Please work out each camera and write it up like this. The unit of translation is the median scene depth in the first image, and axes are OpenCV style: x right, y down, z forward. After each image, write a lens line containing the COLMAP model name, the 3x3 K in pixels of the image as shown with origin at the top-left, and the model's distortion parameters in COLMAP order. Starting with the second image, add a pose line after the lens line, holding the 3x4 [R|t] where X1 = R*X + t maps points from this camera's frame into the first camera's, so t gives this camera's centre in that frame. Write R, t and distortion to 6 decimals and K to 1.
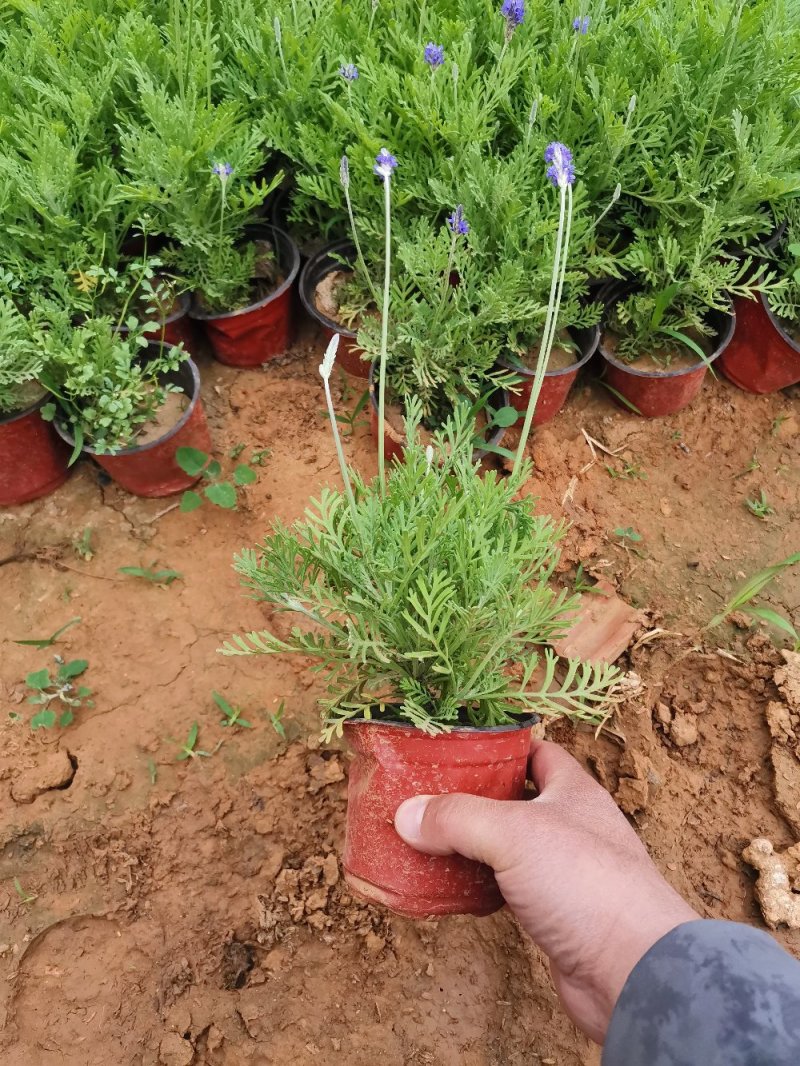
lens RADIAL K [[836.1, 0, 403.3], [0, 836.1, 544.0], [0, 0, 1]] dist [0.089399, -0.149273]
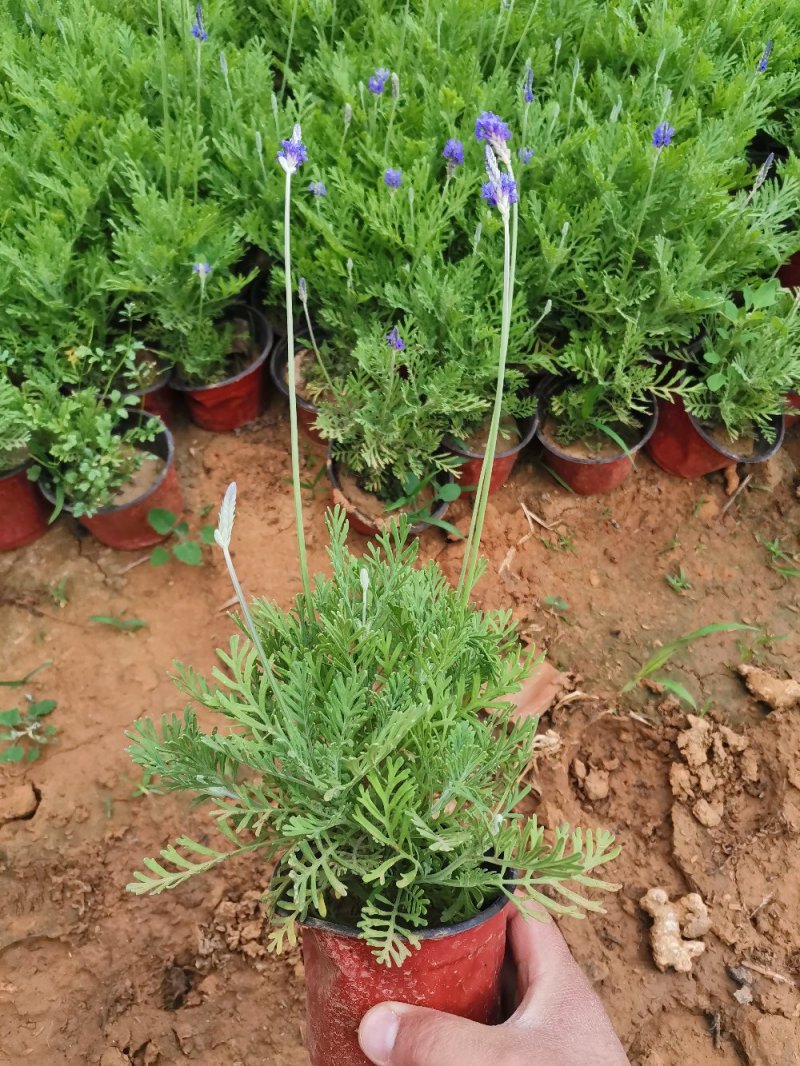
lens RADIAL K [[825.0, 0, 396.9], [0, 825.0, 546.6], [0, 0, 1]] dist [0.071282, -0.108752]
pose [[0.999005, 0.042341, 0.014001, 0.042471], [-0.041789, 0.998417, -0.037644, -0.038357], [-0.015573, 0.037022, 0.999193, -0.090055]]
